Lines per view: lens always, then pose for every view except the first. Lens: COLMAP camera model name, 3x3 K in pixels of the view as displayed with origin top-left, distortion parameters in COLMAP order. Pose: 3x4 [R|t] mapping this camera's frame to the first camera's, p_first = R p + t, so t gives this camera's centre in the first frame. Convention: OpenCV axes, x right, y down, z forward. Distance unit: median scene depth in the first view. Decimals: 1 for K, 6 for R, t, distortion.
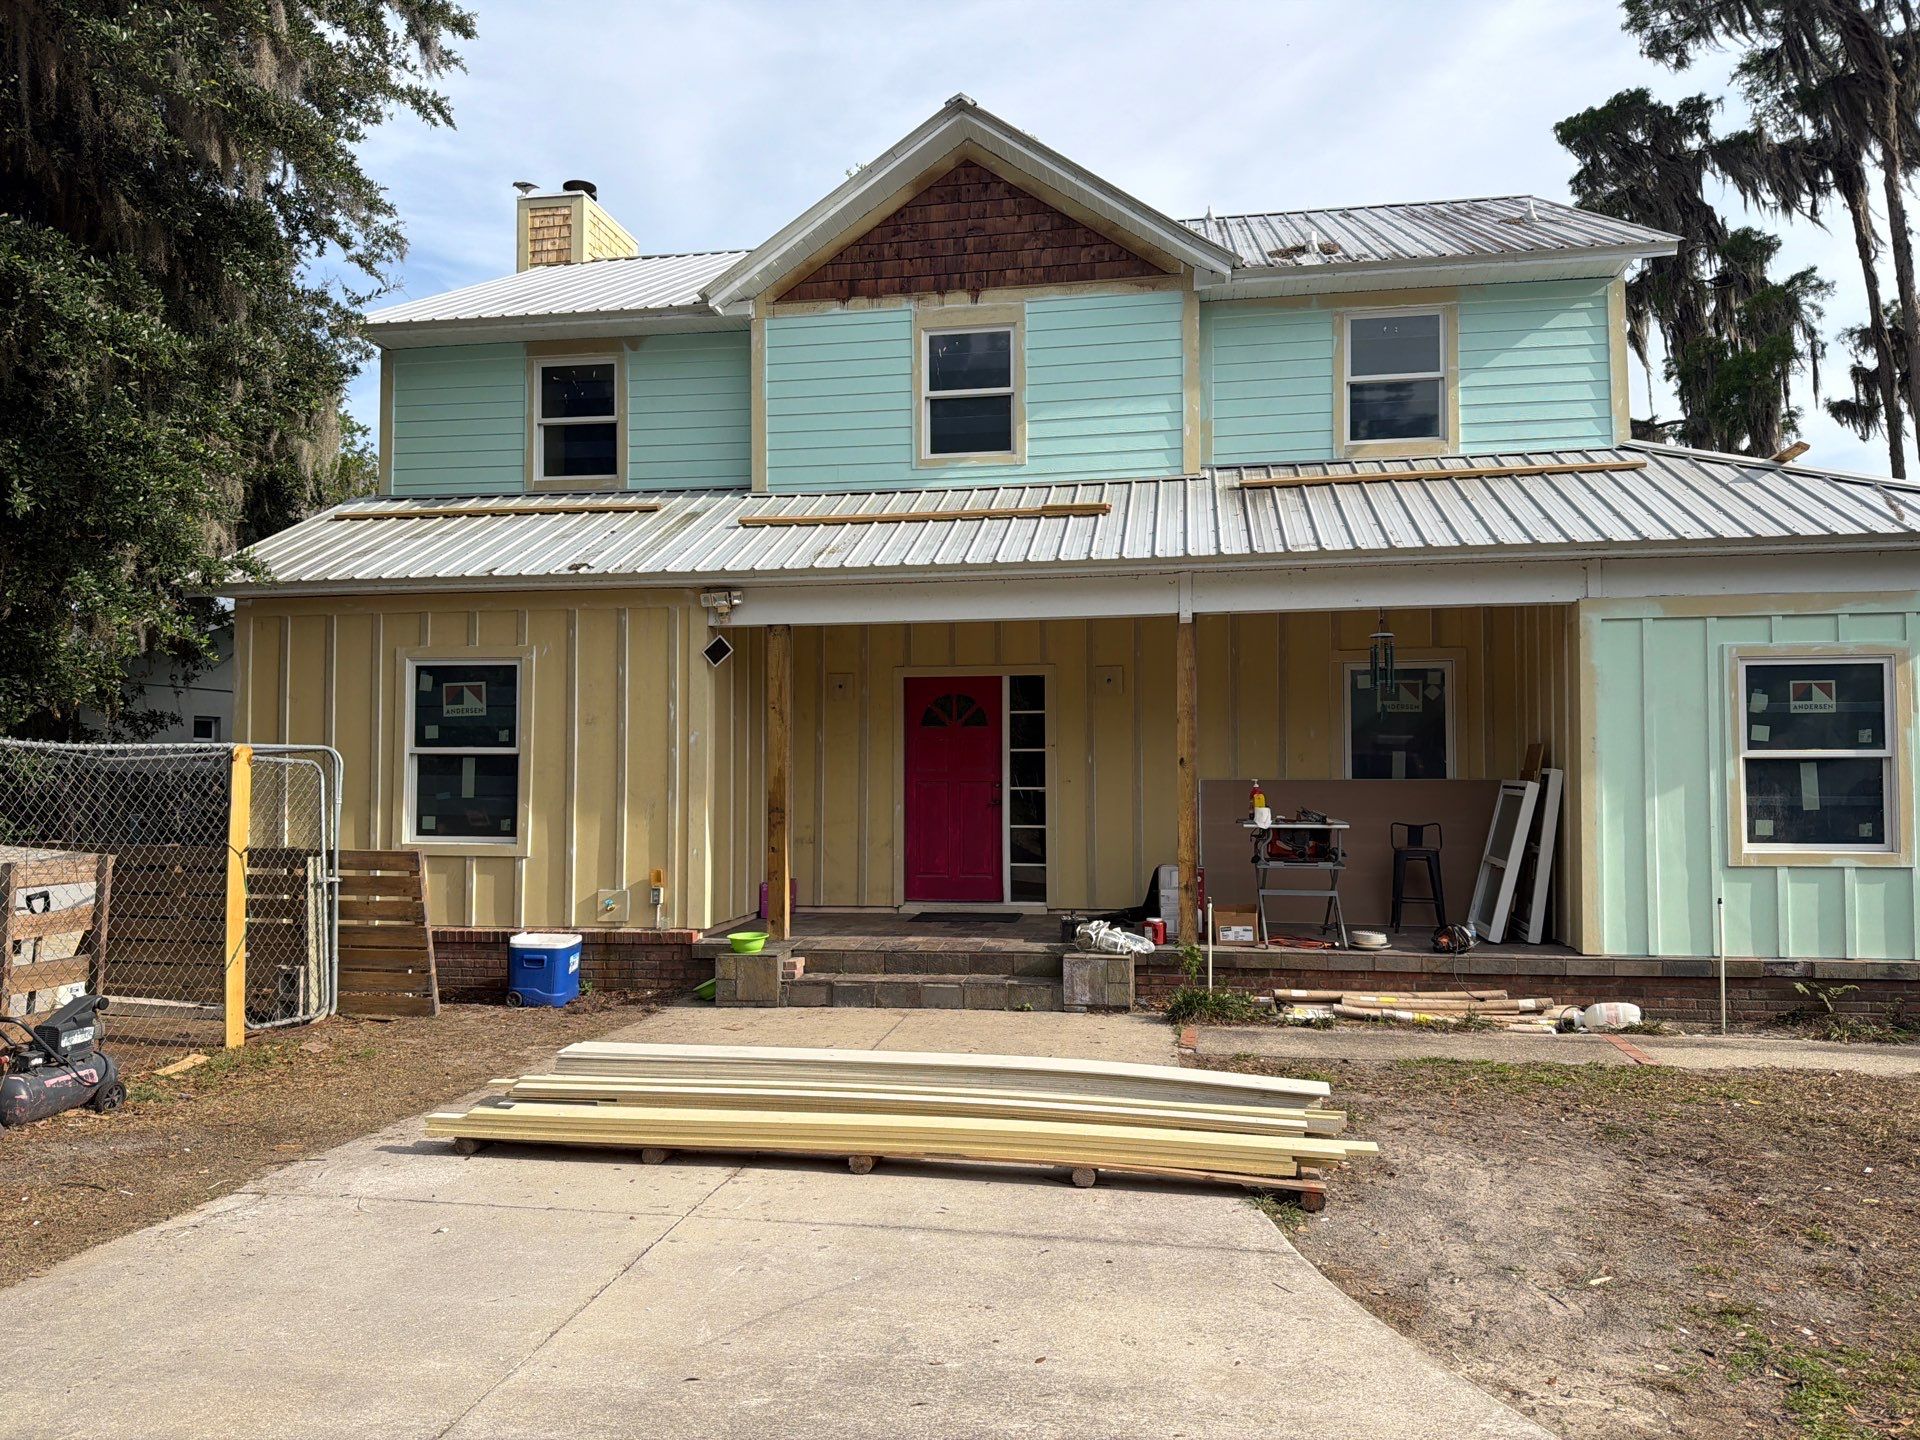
lens RADIAL K [[1329.9, 0, 965.5], [0, 1329.9, 733.9], [0, 0, 1]] dist [0.067743, -0.082813]
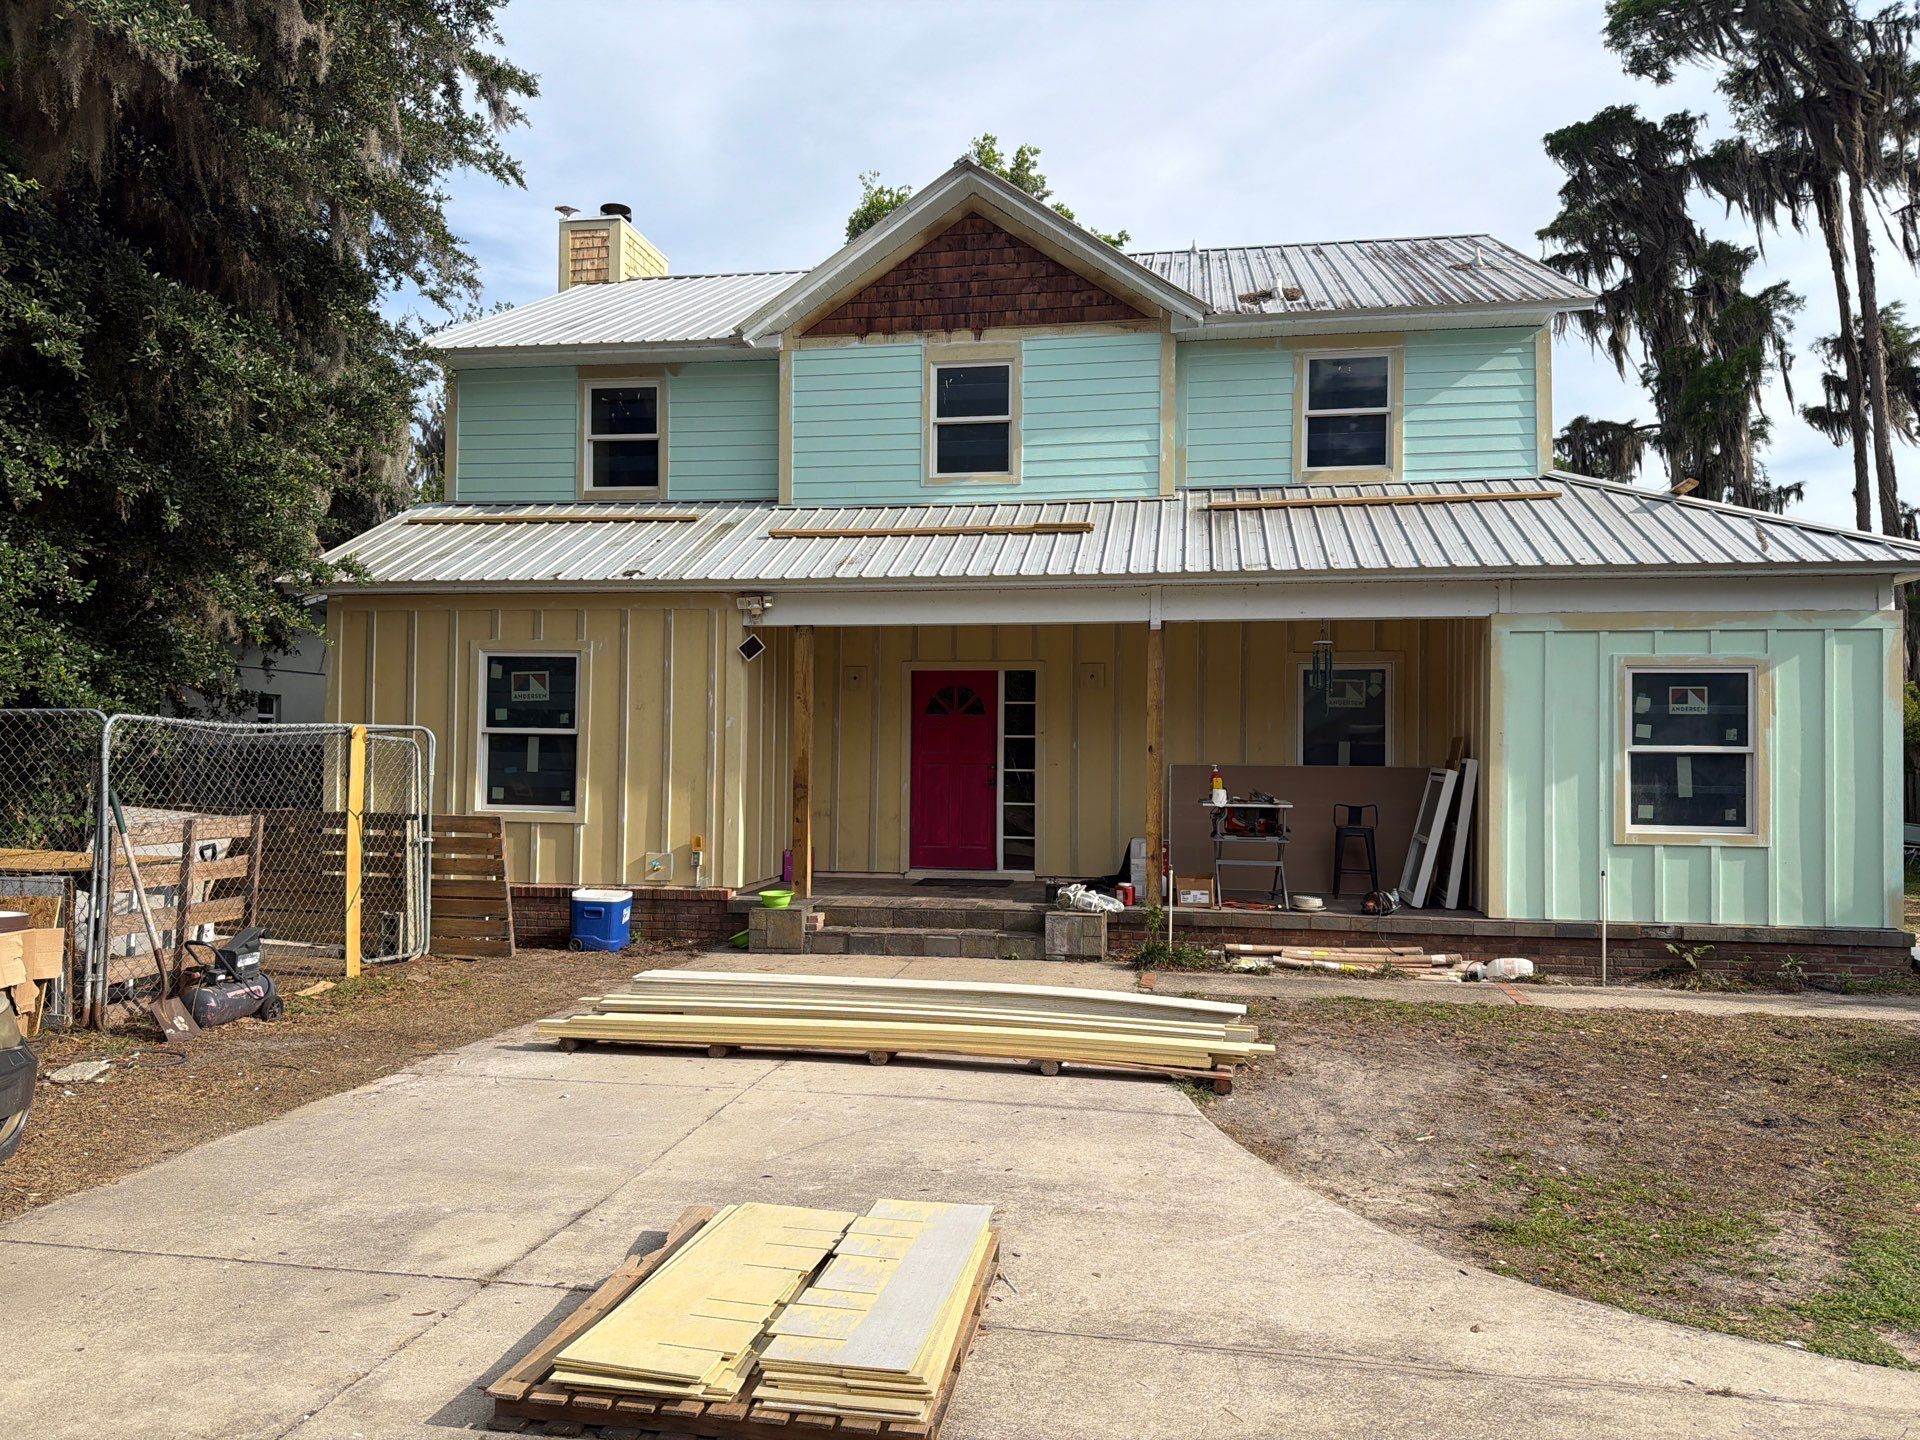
lens RADIAL K [[1331.8, 0, 960.9], [0, 1331.8, 739.5], [0, 0, 1]] dist [0.078934, -0.087339]
pose [[0.999910, 0.012657, -0.004510, 0.001962], [-0.012569, 0.999743, 0.018876, -0.006674], [0.004747, -0.018817, 0.999812, -0.150952]]
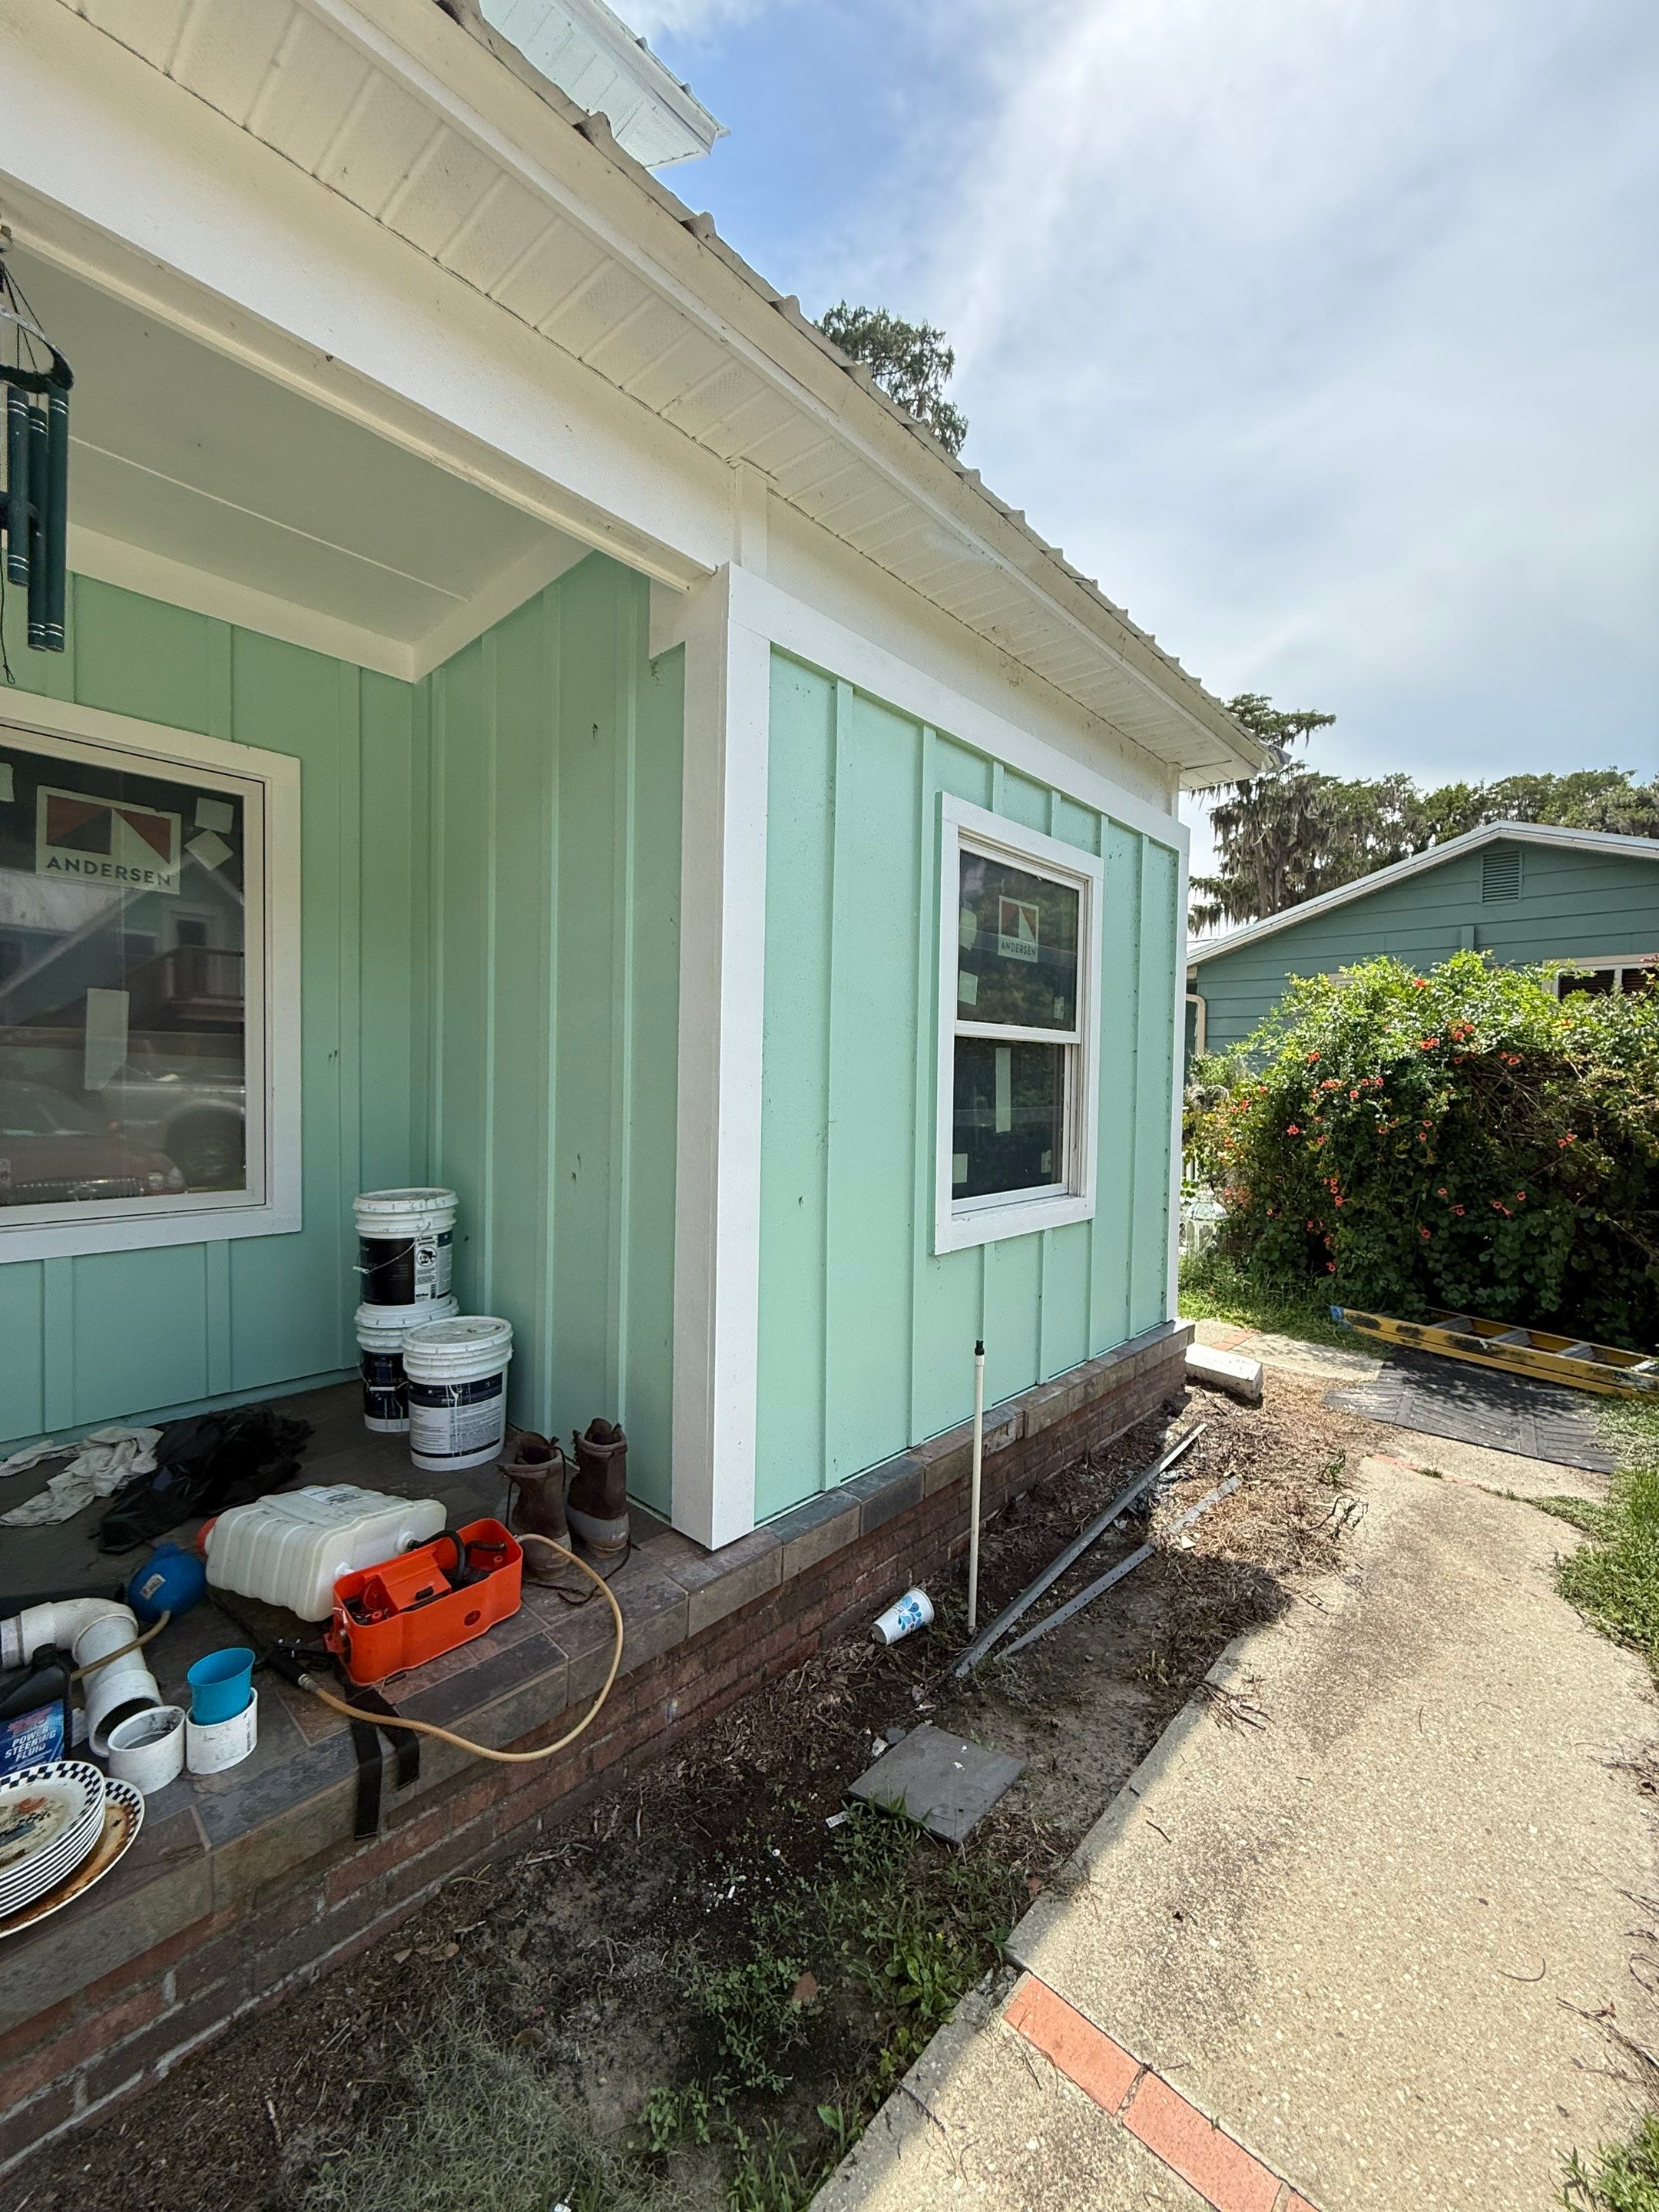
lens RADIAL K [[891.1, 0, 829.5], [0, 891.1, 1106.0], [0, 0, 1]] dist [0.002149, 0.003455]
pose [[0.540019, -0.024368, 0.841300, 0.235002], [-0.038654, 0.997808, 0.053712, 0.023673], [-0.840765, -0.061526, 0.537893, 0.735440]]
